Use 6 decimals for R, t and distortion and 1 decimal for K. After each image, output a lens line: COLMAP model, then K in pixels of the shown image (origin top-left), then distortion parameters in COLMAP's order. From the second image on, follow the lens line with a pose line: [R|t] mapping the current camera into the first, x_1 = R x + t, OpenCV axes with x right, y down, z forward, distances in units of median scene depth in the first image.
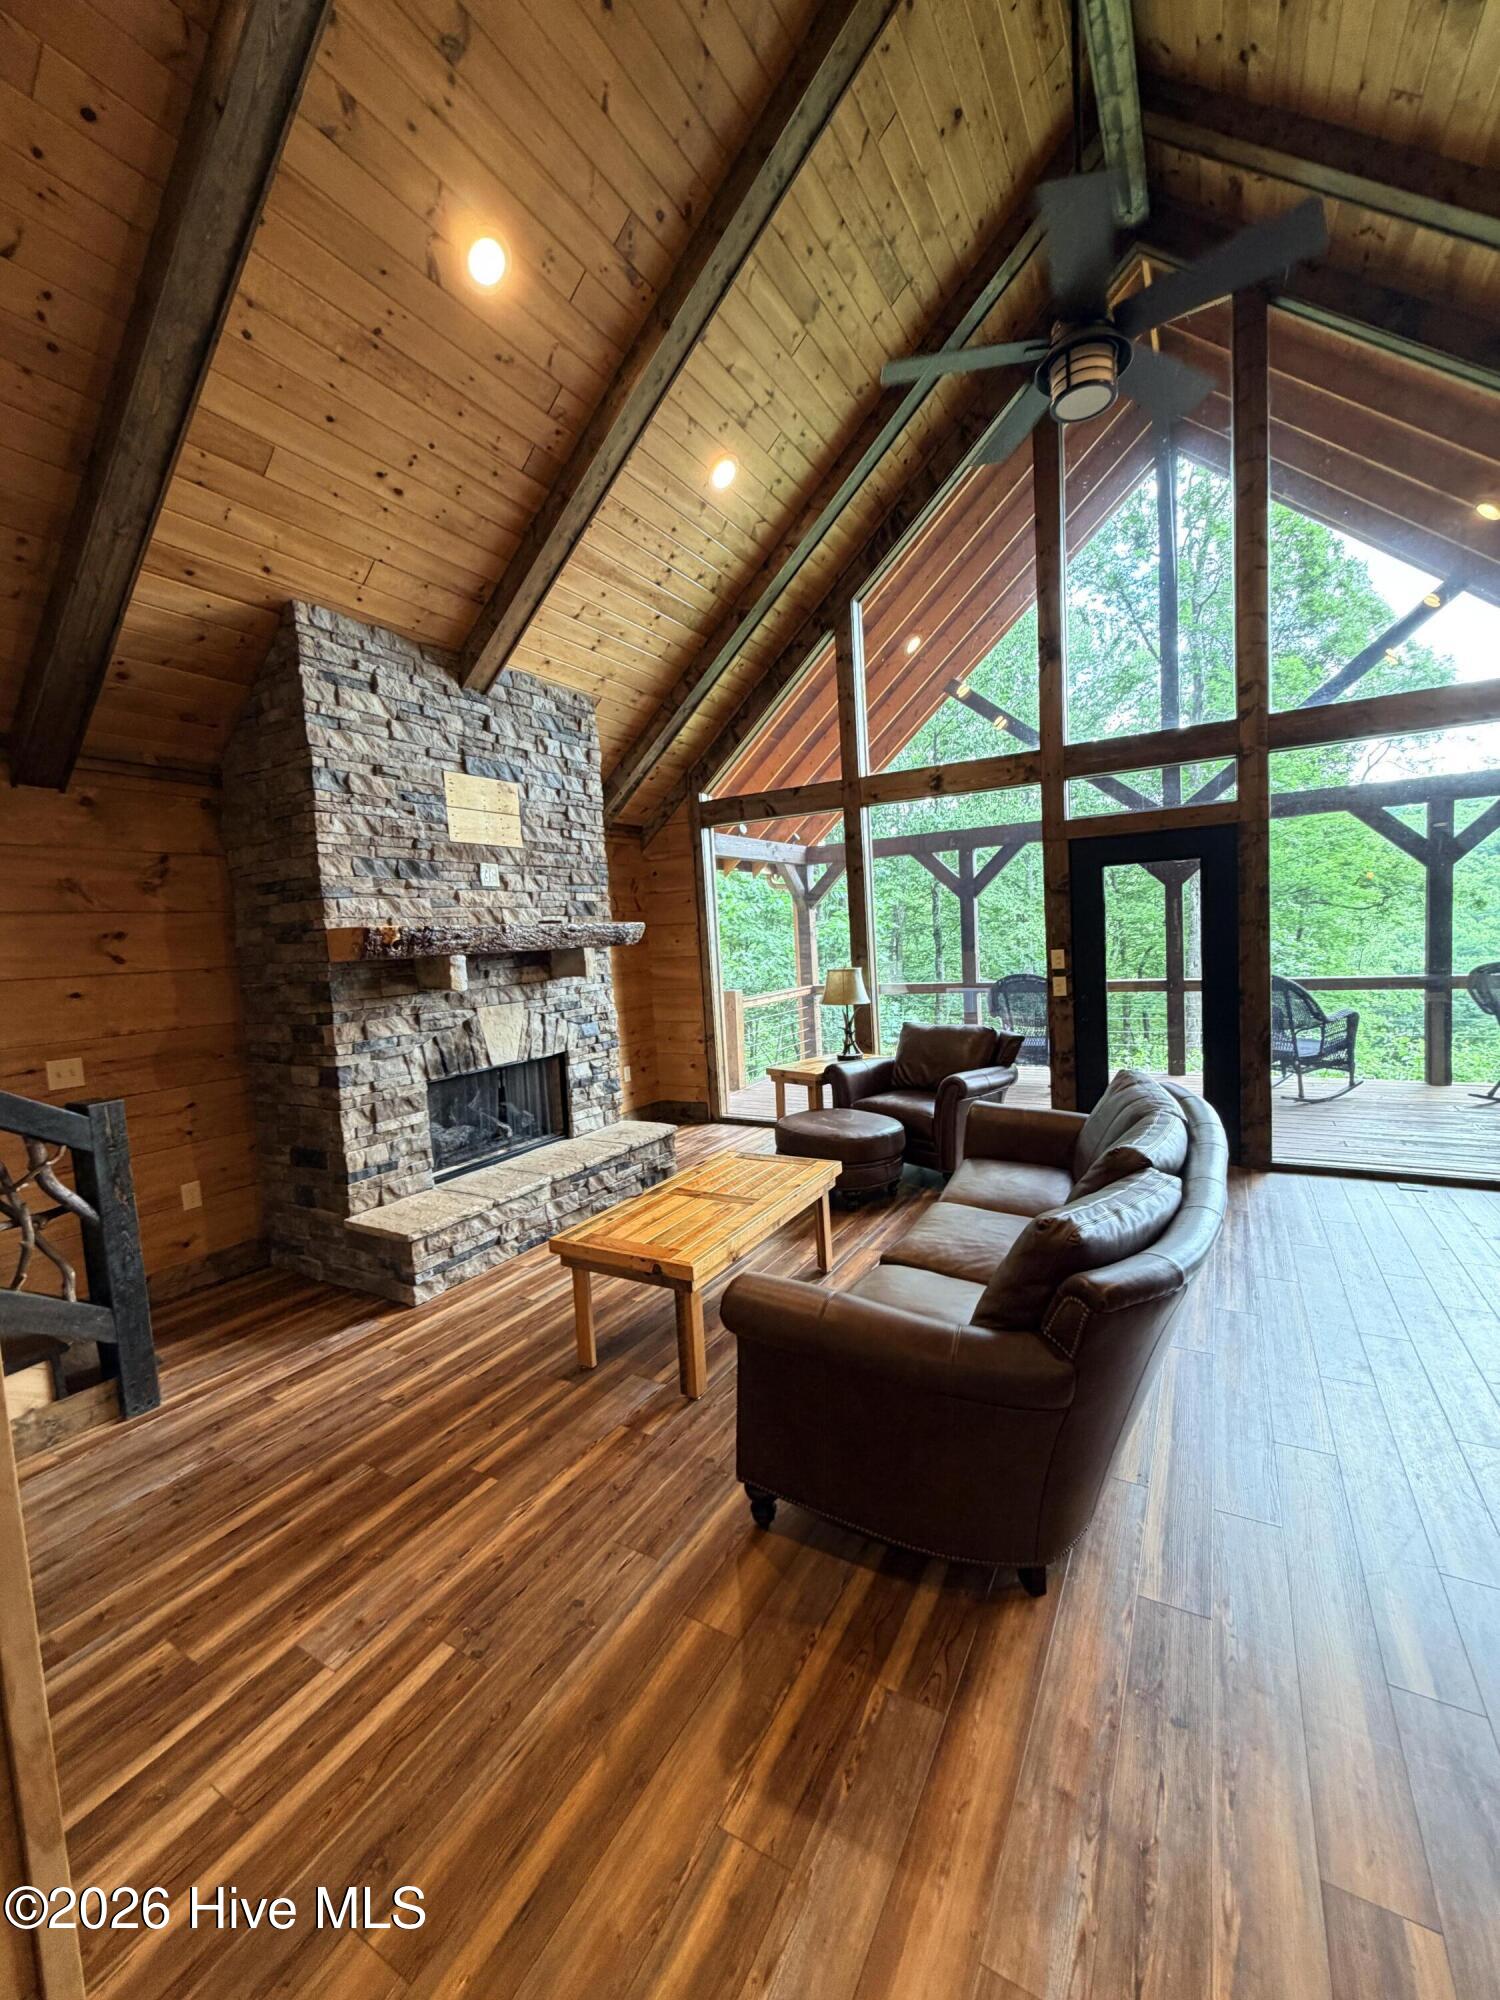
lens RADIAL K [[799.0, 0, 750.5], [0, 799.0, 993.6], [0, 0, 1]] dist [-0.000483, 0.000106]
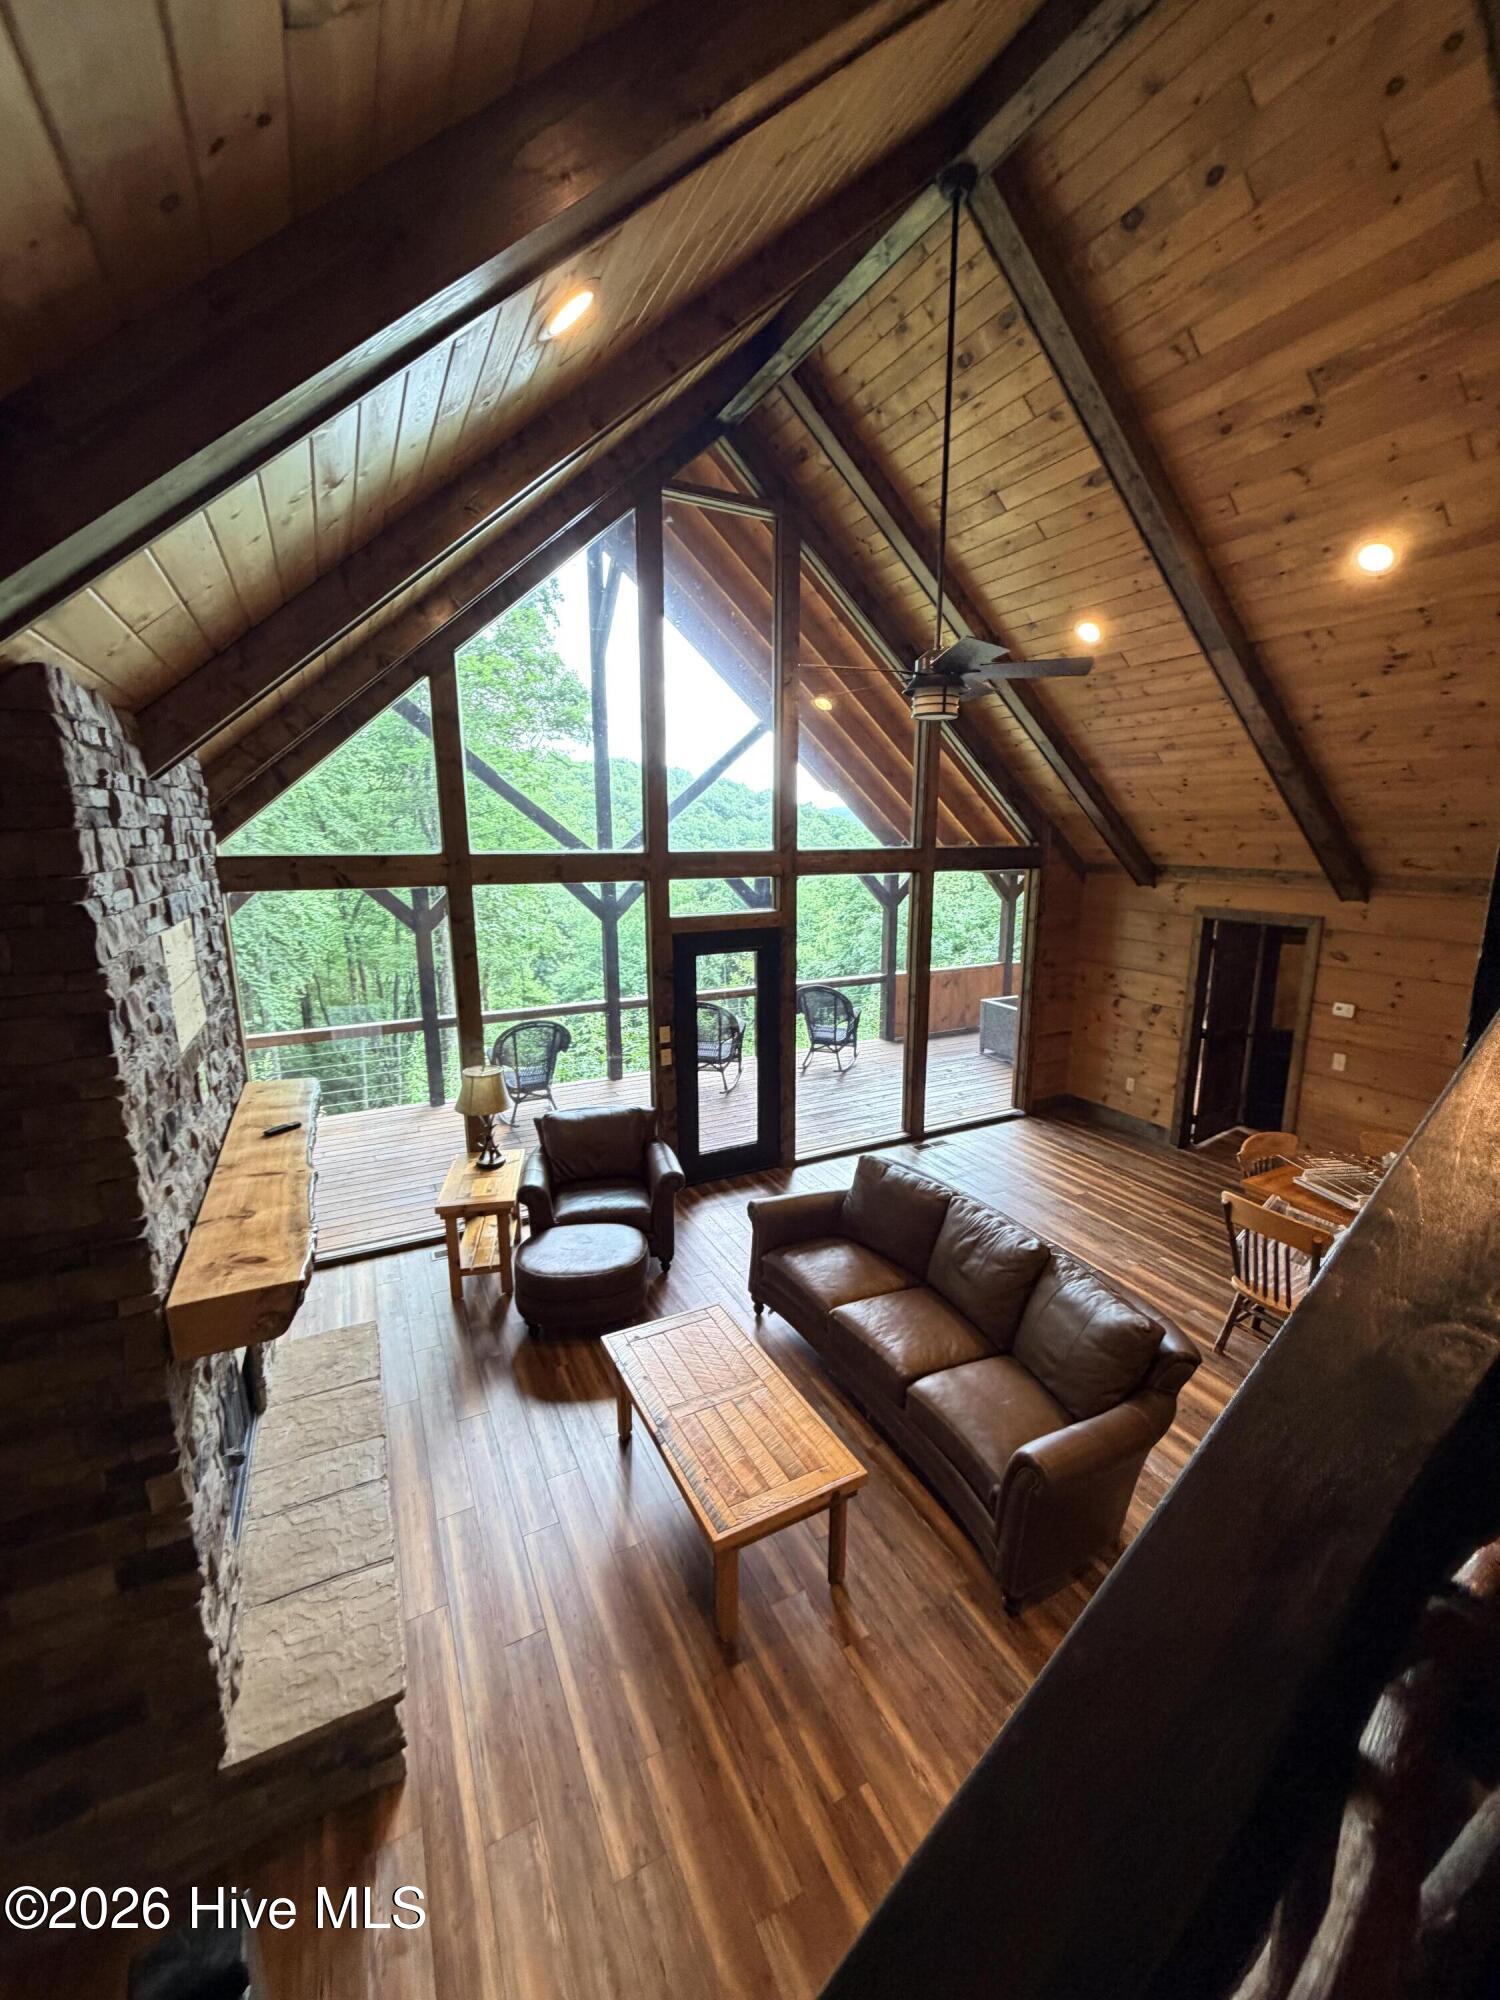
lens RADIAL K [[799.0, 0, 745.7], [0, 799.0, 993.3], [0, 0, 1]] dist [-0.000483, 0.000106]
pose [[0.544075, -0.114442, 0.831195, -0.645362], [0.037696, 0.992988, 0.112044, -0.291119], [-0.838190, -0.029628, 0.544573, 0.345013]]
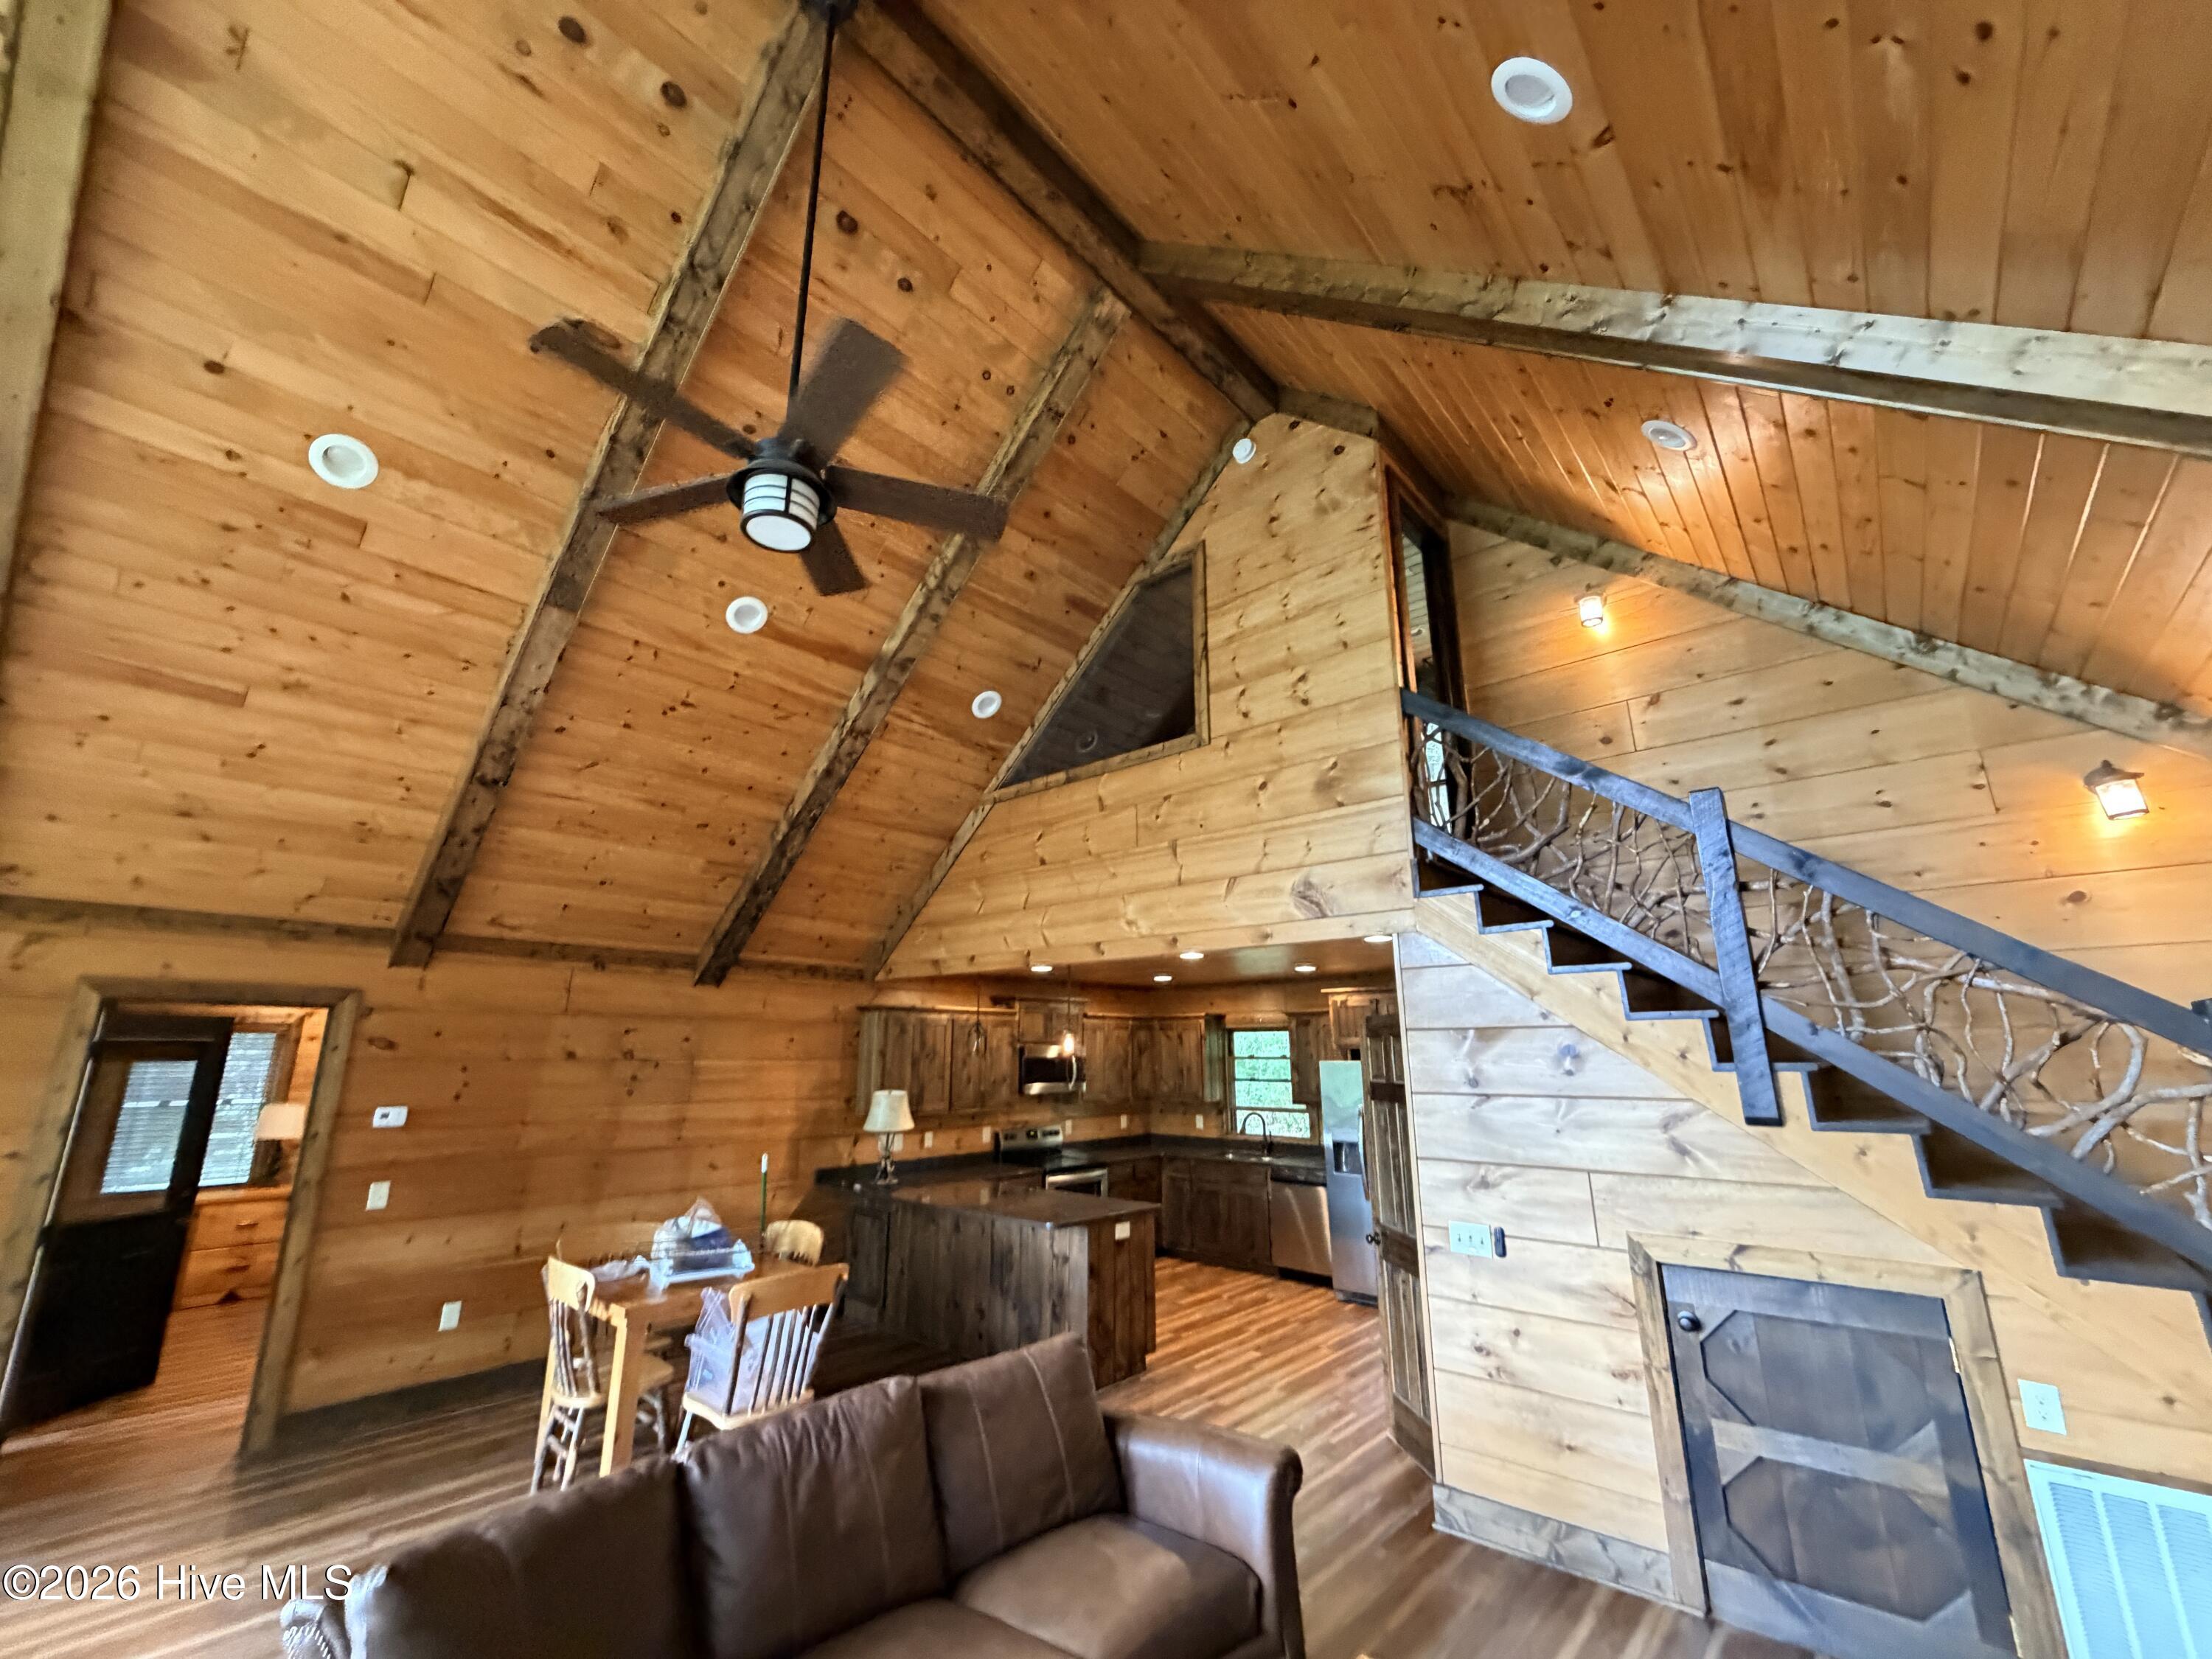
lens RADIAL K [[883.7, 0, 1099.6], [0, 883.7, 828.4], [0, 0, 1]] dist [-0.000483, 0.000106]
pose [[-0.977418, 0.102540, 0.184768, -0.042692], [0.067708, 0.980246, -0.185834, -0.154011], [-0.200173, -0.169127, -0.965053, 1.210022]]
